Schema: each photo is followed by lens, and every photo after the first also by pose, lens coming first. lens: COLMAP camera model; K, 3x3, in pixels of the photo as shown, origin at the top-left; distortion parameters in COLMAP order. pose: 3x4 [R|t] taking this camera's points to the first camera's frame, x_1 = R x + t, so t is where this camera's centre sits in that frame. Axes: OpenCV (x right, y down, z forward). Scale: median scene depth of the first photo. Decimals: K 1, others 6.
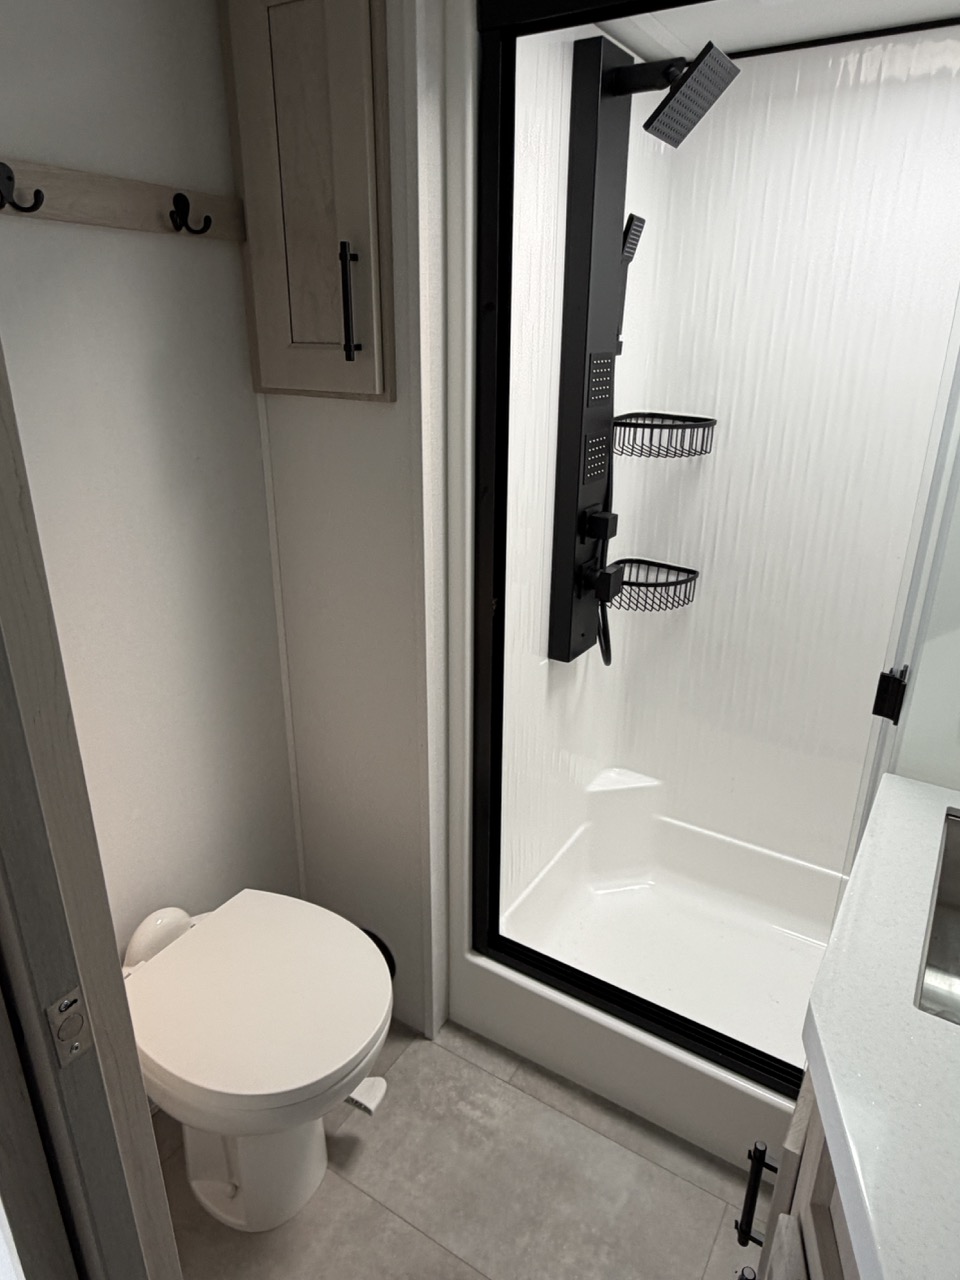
lens RADIAL K [[804.9, 0, 485.8], [0, 804.9, 634.1], [0, 0, 1]] dist [-0.002249, 0.001645]
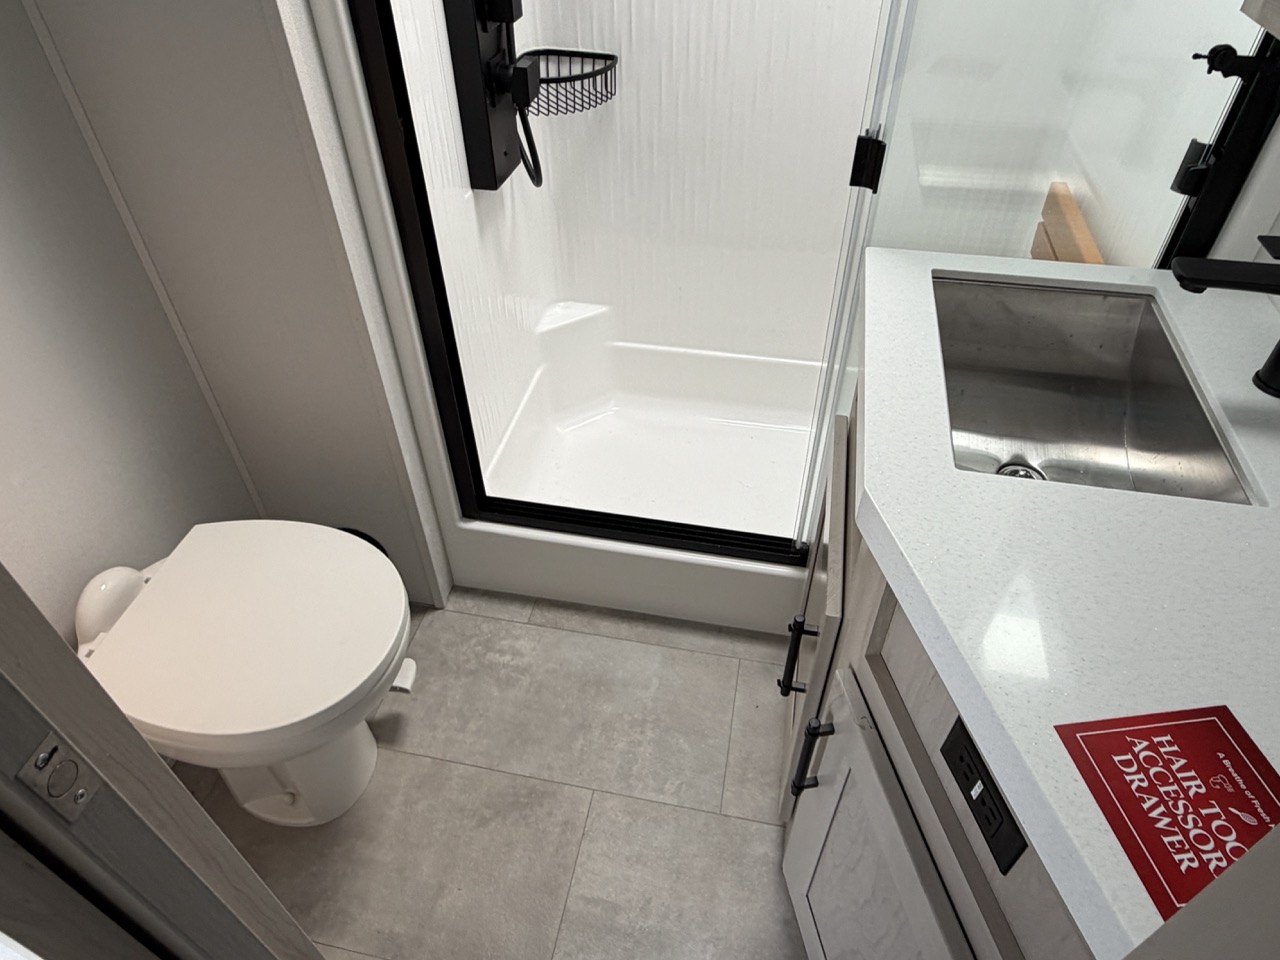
lens RADIAL K [[804.9, 0, 627.3], [0, 804.9, 479.0], [0, 0, 1]] dist [-0.002249, 0.001645]
pose [[0.940524, -0.250477, 0.229513, -0.045062], [0.149635, 0.911945, 0.382054, 0.010004], [-0.304999, -0.324988, 0.895186, 0.094515]]
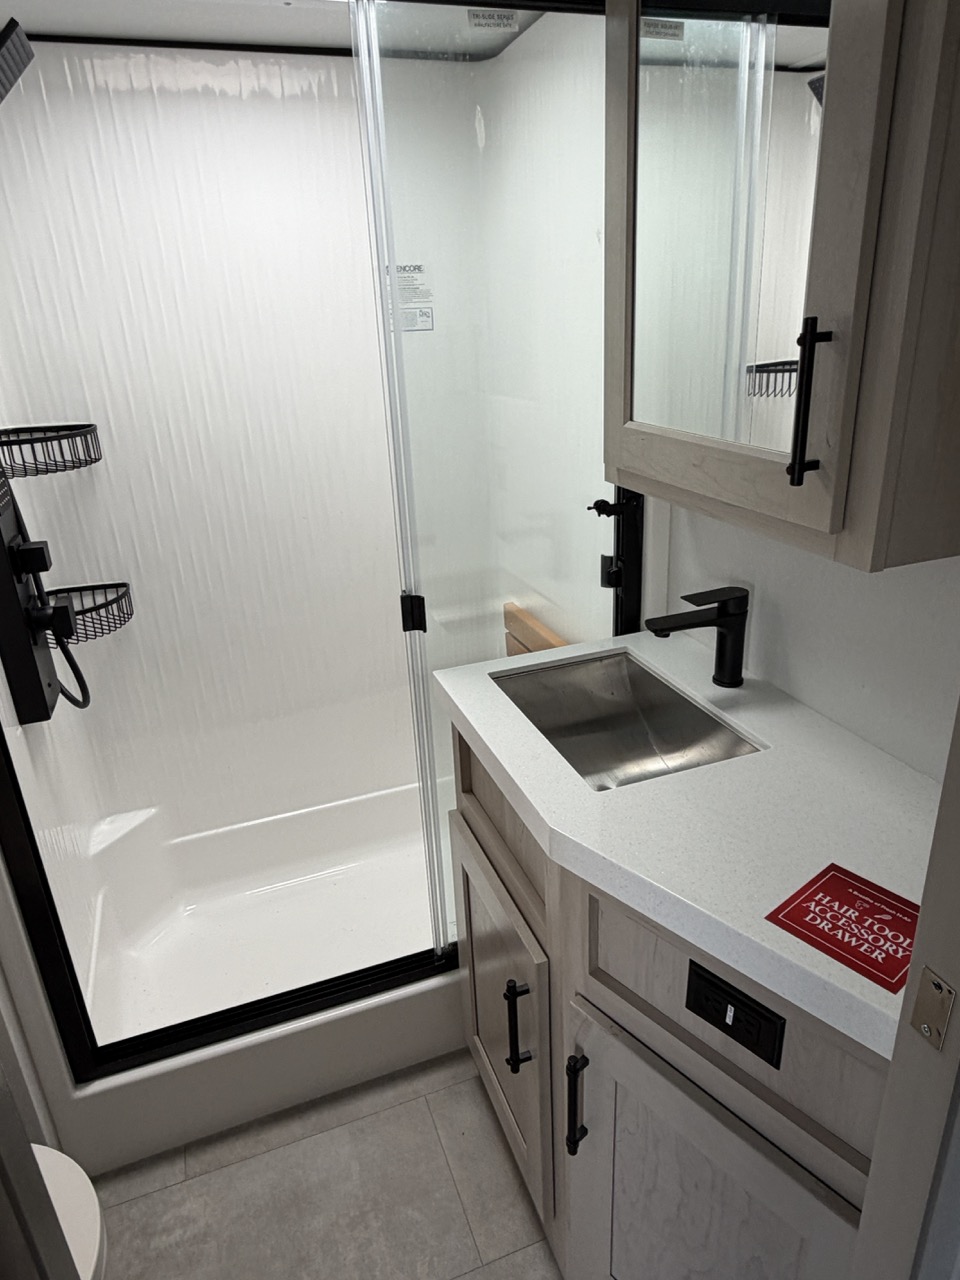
lens RADIAL K [[804.9, 0, 475.2], [0, 804.9, 626.5], [0, 0, 1]] dist [-0.002249, 0.001645]
pose [[0.616055, -0.321583, 0.719069, -0.224738], [0.331997, 0.933829, 0.133194, -0.023232], [-0.714321, 0.156674, 0.682055, 0.077388]]
